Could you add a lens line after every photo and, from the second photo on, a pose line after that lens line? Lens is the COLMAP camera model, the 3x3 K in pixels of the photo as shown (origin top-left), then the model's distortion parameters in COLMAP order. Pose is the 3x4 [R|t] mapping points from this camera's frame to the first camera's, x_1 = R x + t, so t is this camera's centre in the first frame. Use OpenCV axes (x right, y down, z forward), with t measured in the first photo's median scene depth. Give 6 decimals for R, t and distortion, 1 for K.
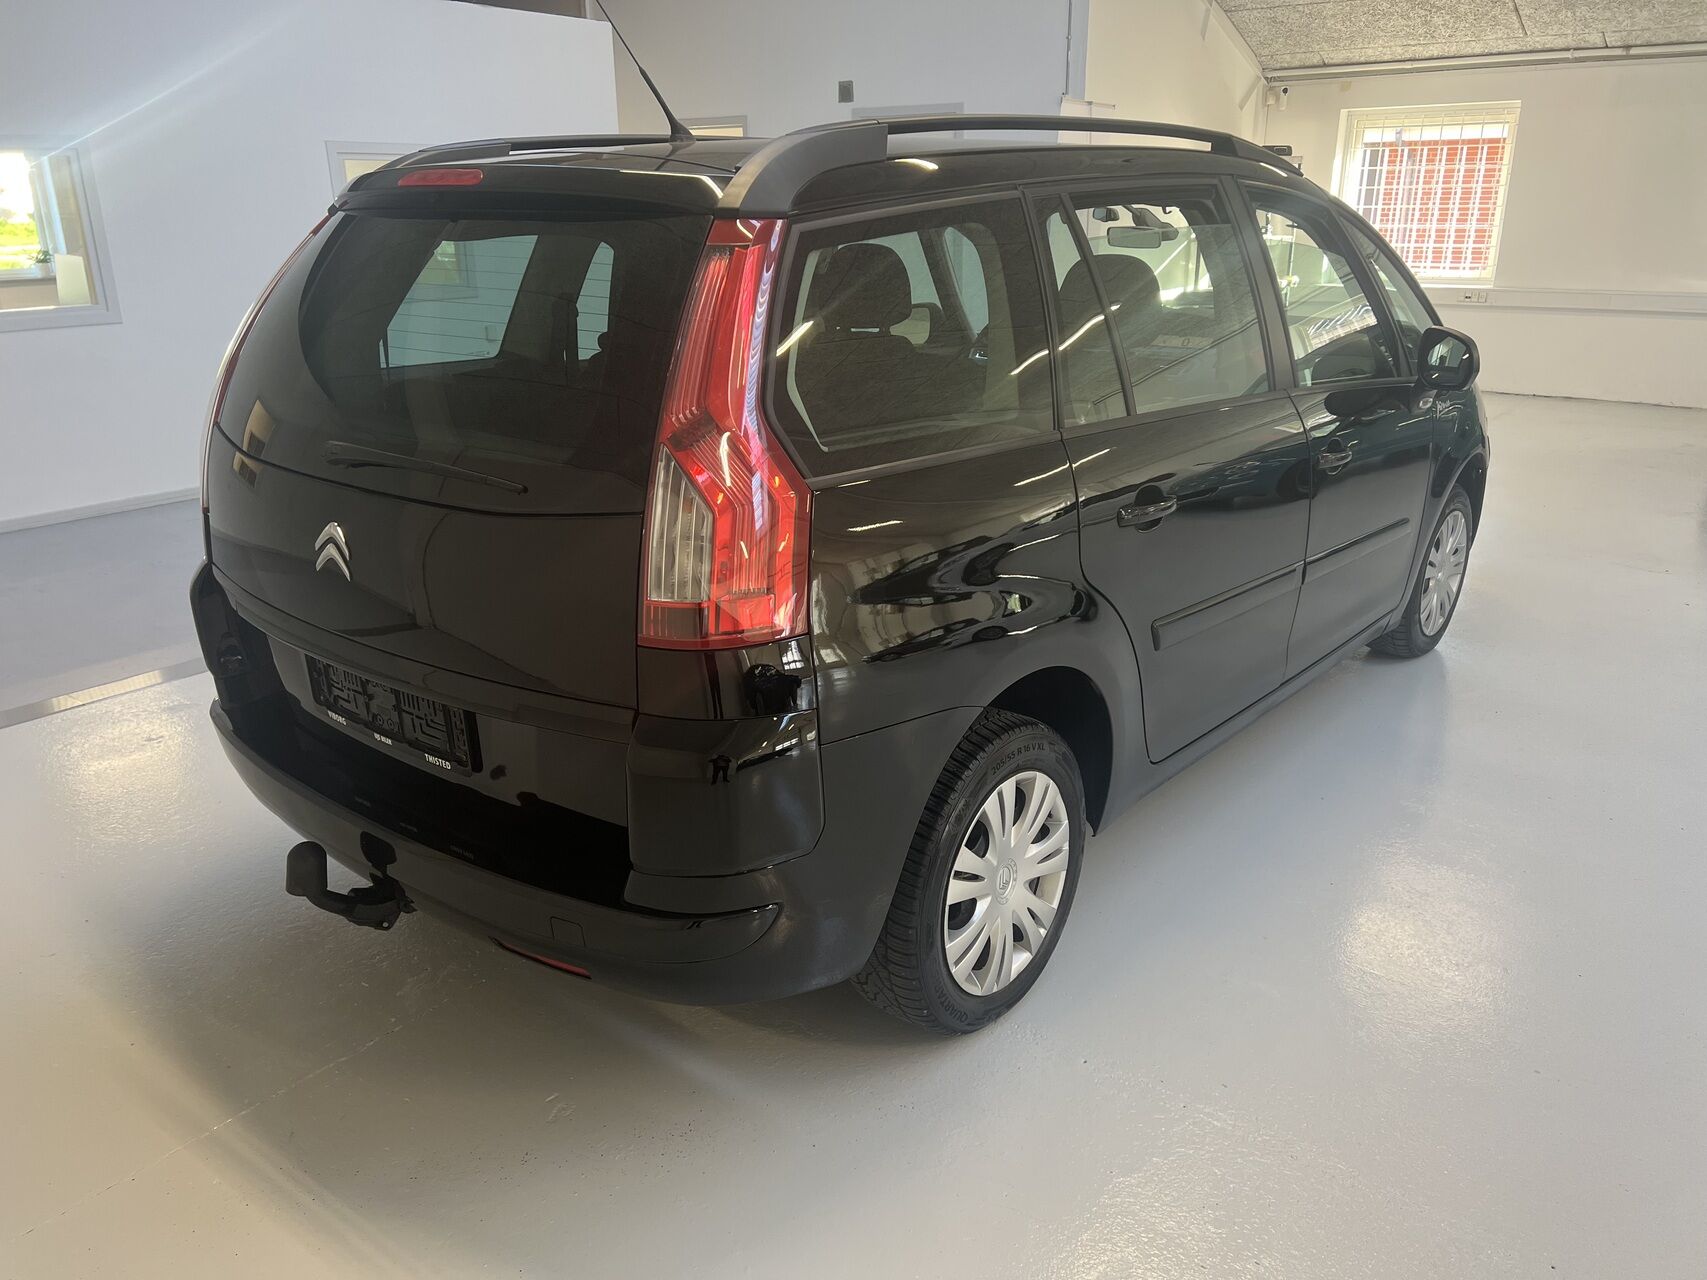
lens RADIAL K [[1284.2, 0, 853.5], [0, 1284.2, 640.0], [0, 0, 1]] dist [0.047346, -0.056490]
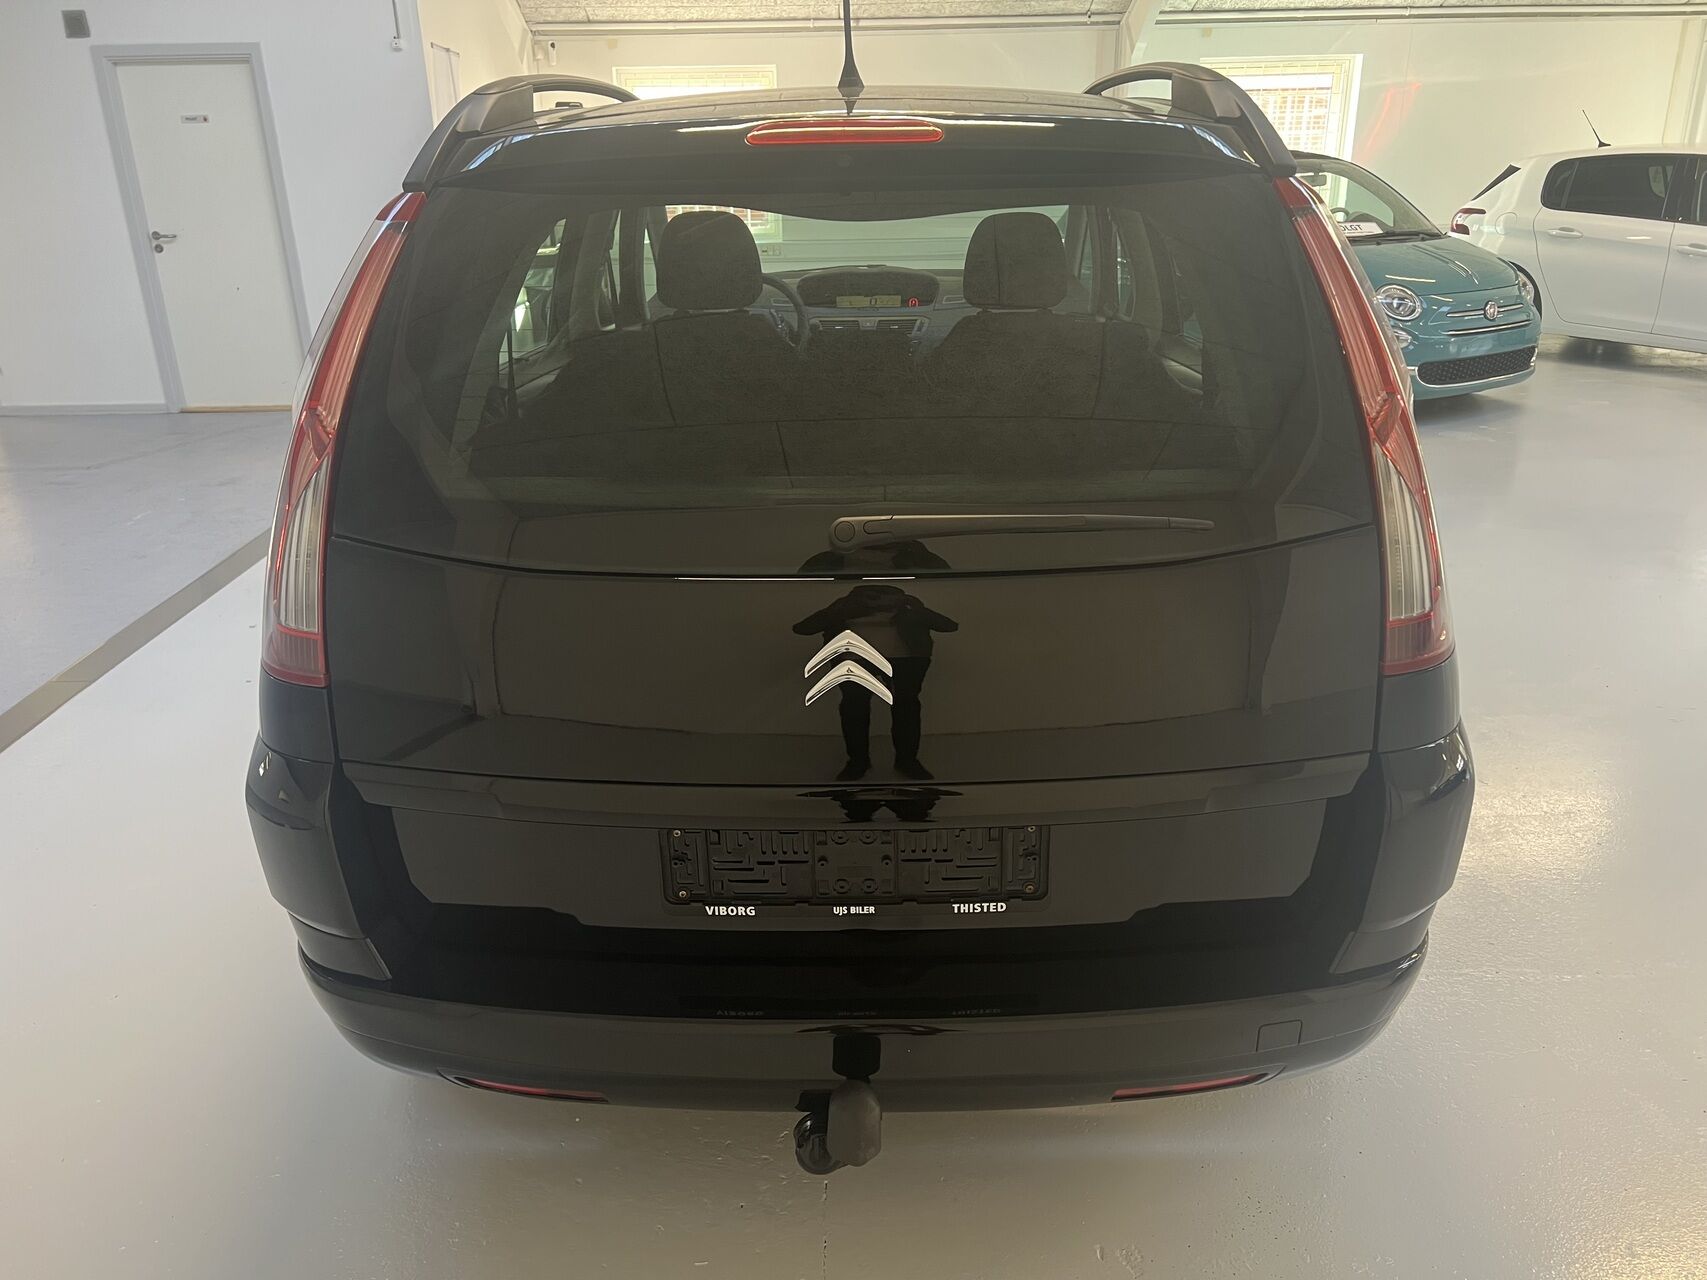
lens RADIAL K [[1284.2, 0, 853.5], [0, 1284.2, 640.0], [0, 0, 1]] dist [0.047346, -0.056490]
pose [[0.776122, -0.228857, 0.587588, -0.186047], [0.211746, 0.972297, 0.099010, -0.035392], [-0.593969, 0.047576, 0.803080, 0.100304]]
